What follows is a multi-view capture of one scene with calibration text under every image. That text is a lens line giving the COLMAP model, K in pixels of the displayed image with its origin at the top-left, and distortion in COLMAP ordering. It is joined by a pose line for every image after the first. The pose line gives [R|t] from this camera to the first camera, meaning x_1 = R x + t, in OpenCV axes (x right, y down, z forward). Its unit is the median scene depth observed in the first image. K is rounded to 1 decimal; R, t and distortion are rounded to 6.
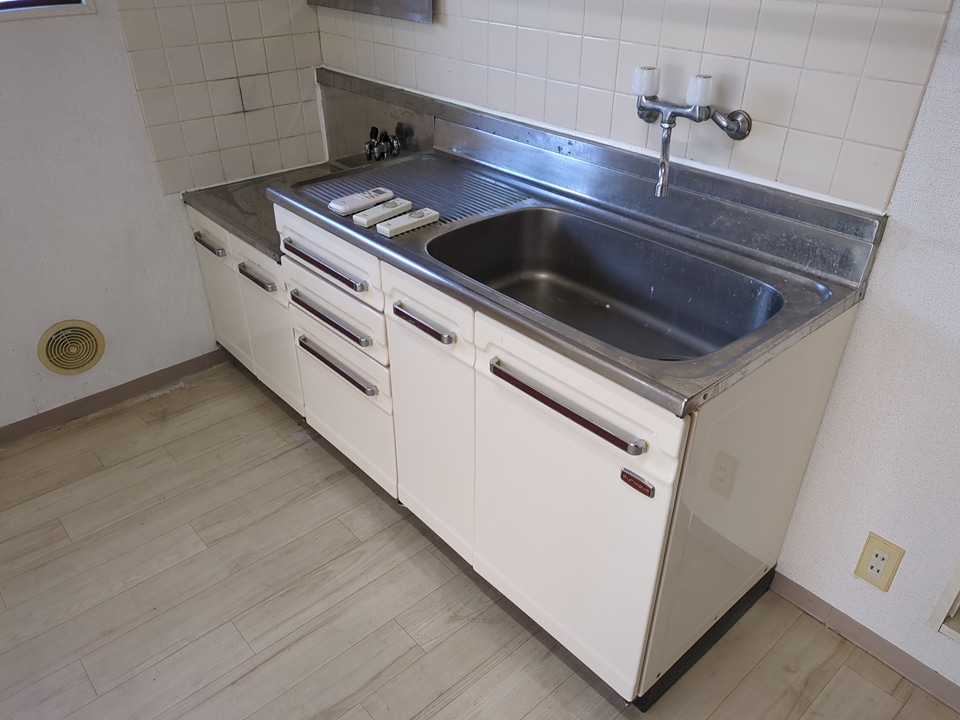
lens RADIAL K [[715.5, 0, 478.2], [0, 715.5, 373.6], [0, 0, 1]] dist [0.028568, -0.002931]
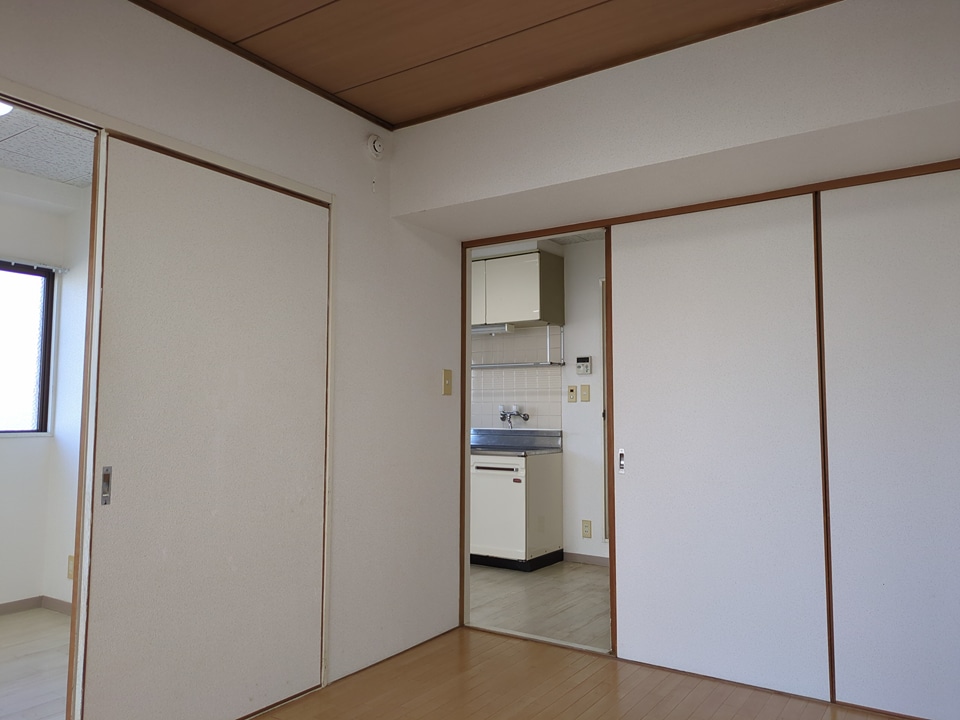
lens RADIAL K [[712.9, 0, 480.0], [0, 712.9, 360.0], [0, 0, 1]] dist [0.021154, -0.000932]
pose [[0.968328, 0.018734, 0.248977, -0.647800], [0.134561, 0.800819, -0.583594, 1.237694], [-0.210319, 0.598613, 0.772935, -1.621550]]
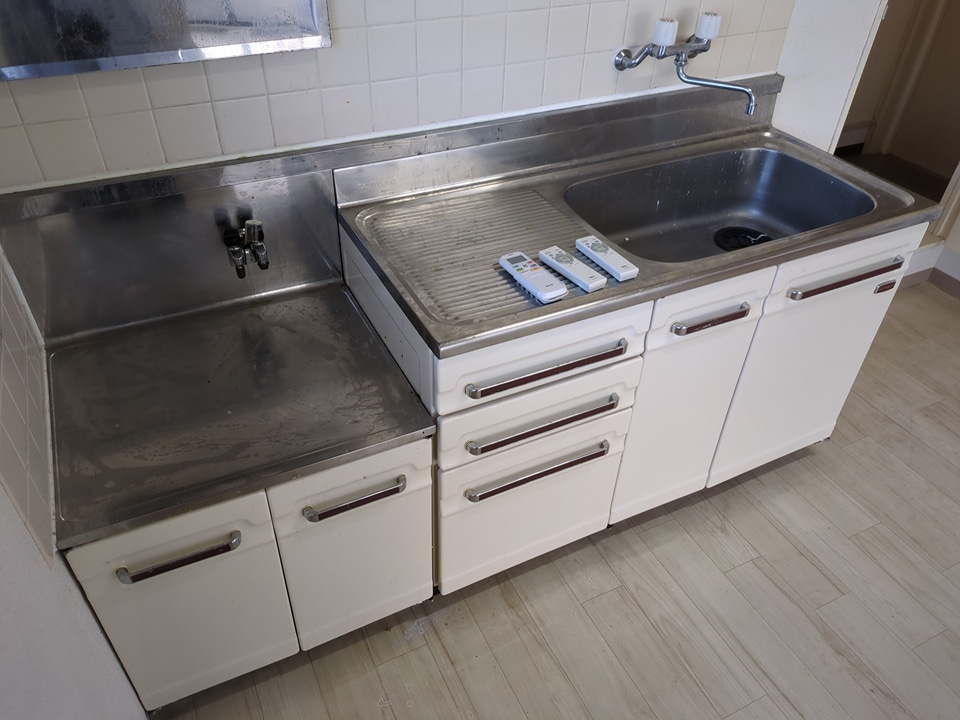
lens RADIAL K [[733.3, 0, 481.2], [0, 733.3, 372.1], [0, 0, 1]] dist [0.021301, 0.012136]
pose [[0.260457, -0.609258, 0.748977, -0.768943], [0.499318, 0.748954, 0.435602, -0.491600], [-0.826343, 0.260522, 0.499284, 0.601239]]
